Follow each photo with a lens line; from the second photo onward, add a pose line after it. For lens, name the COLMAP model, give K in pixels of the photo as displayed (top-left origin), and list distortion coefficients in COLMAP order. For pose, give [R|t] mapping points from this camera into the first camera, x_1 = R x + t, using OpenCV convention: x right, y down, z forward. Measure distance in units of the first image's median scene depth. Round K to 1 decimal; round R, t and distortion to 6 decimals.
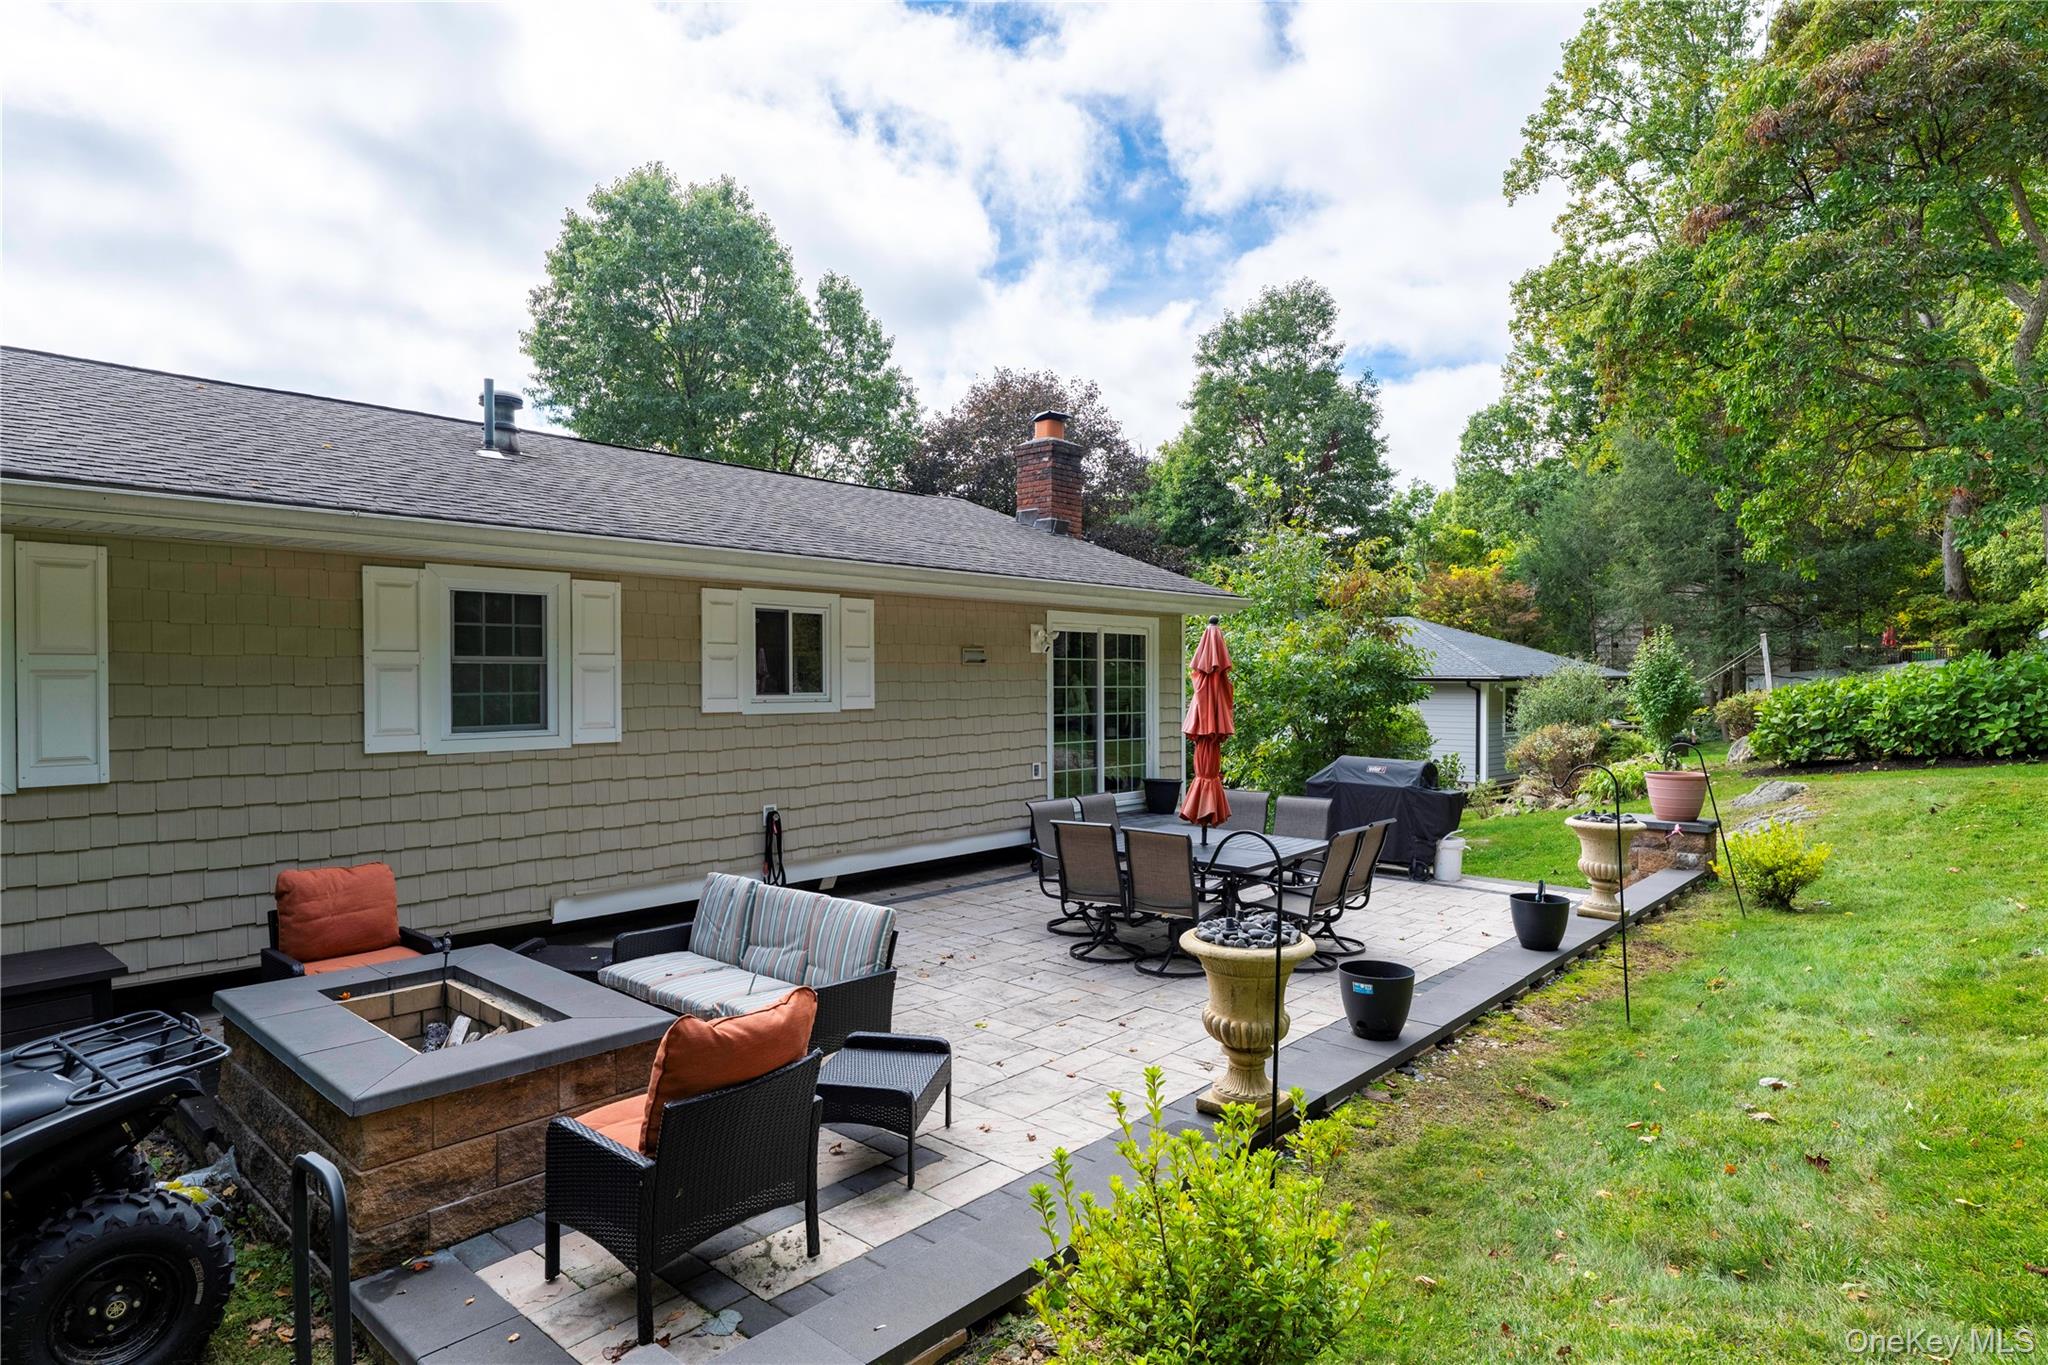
lens RADIAL K [[1113.4, 0, 1022.9], [0, 1113.4, 684.3], [0, 0, 1]] dist [0.000305, -0.000045]
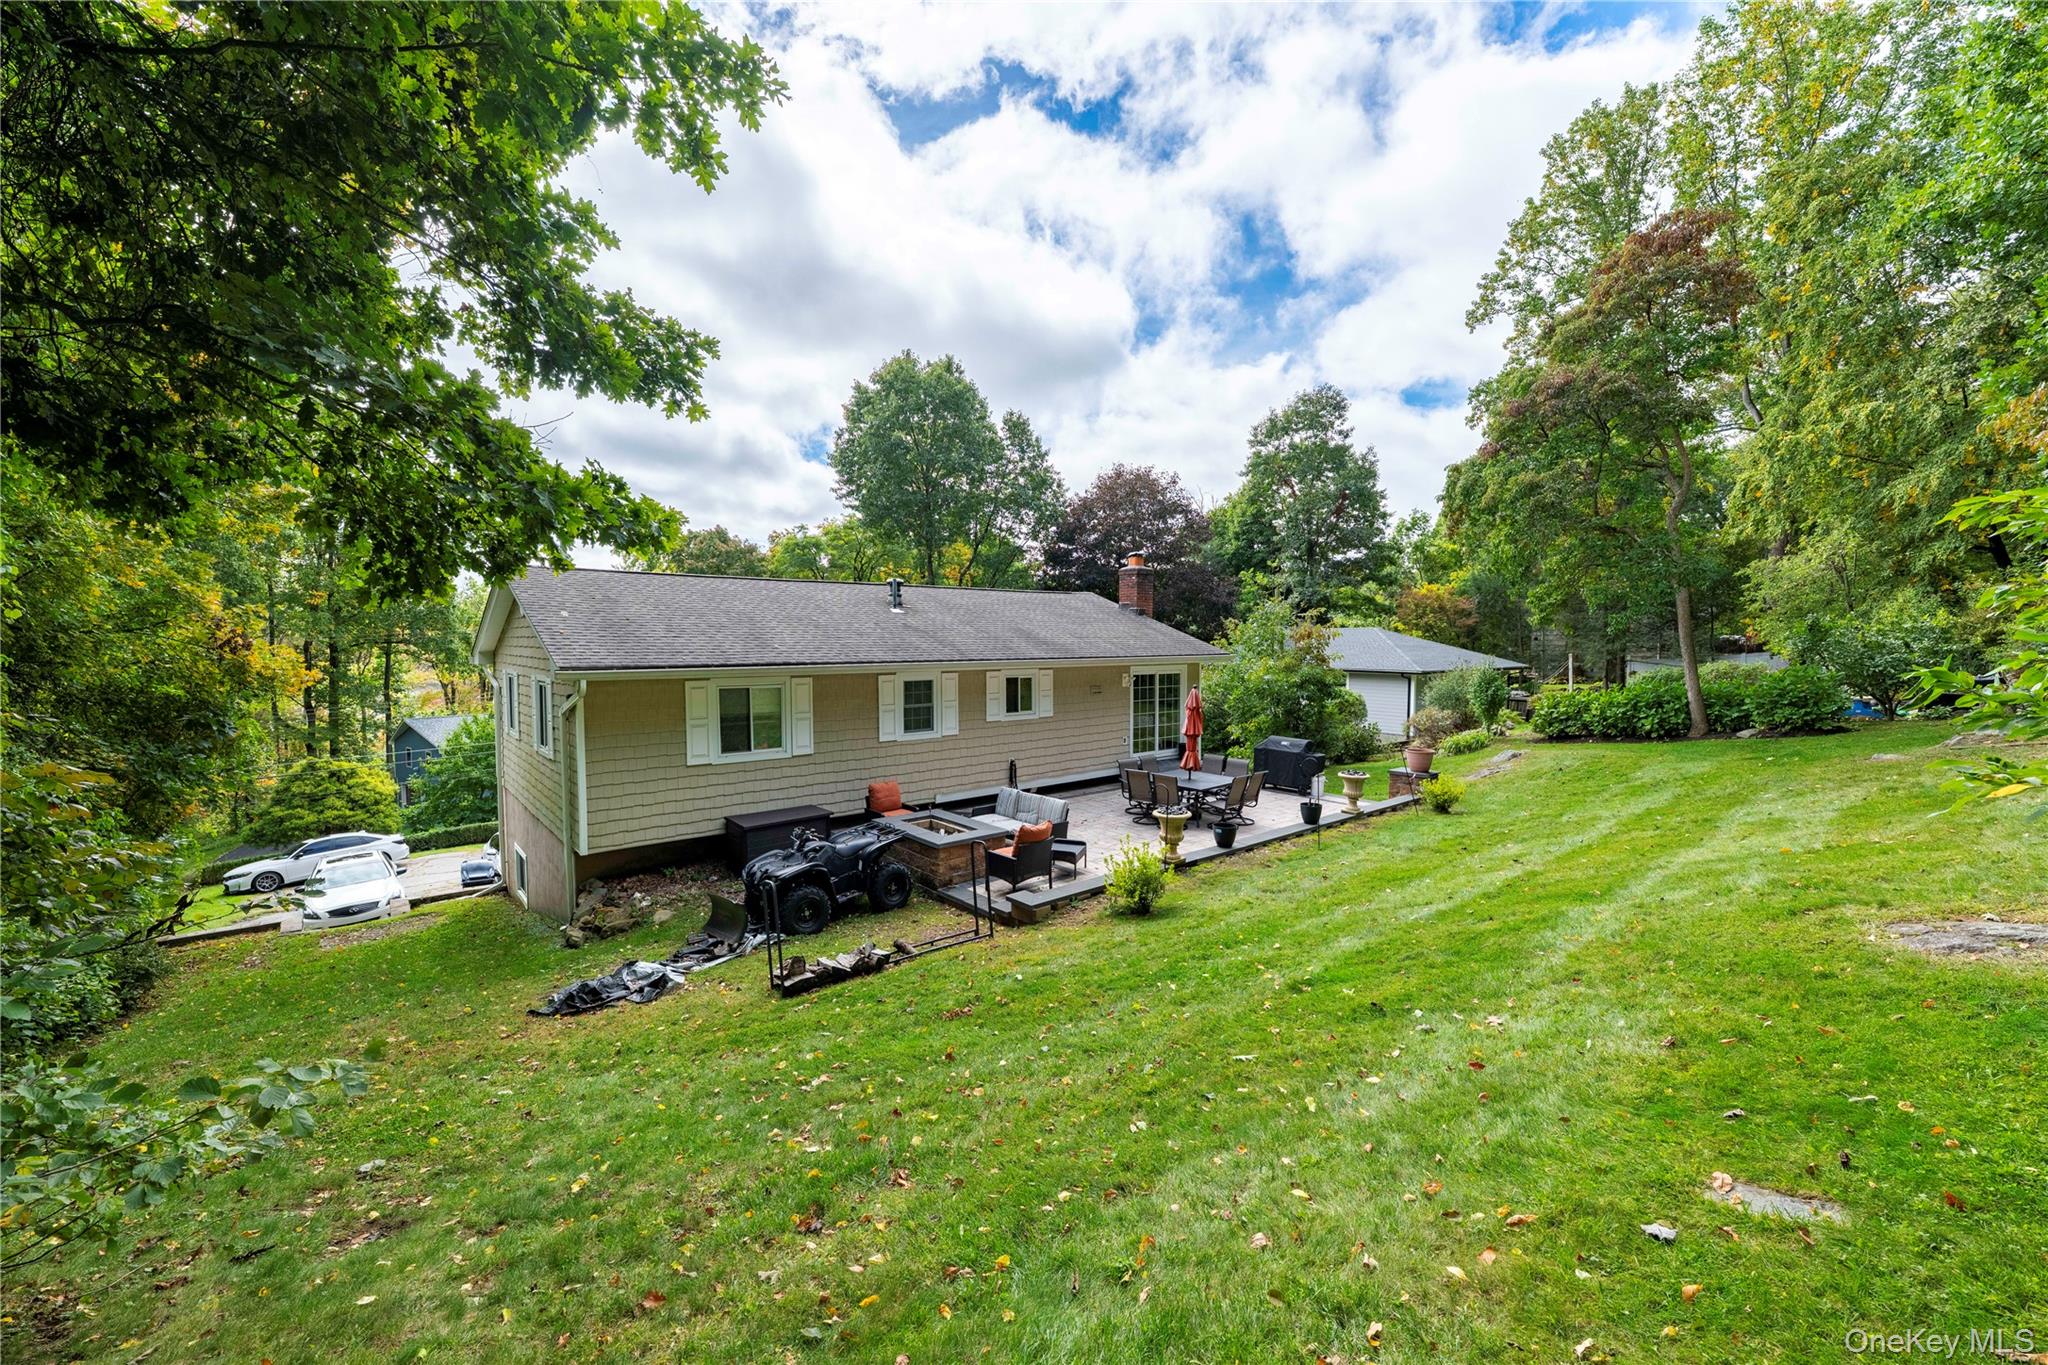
lens RADIAL K [[807.1, 0, 1023.3], [0, 807.1, 676.3], [0, 0, 1]] dist [-0.002001, 0.000507]
pose [[0.990482, 0.008082, -0.137408, 0.021517], [-0.002259, 0.999095, 0.042484, -0.078170], [0.137627, -0.041770, 0.989603, -0.397817]]
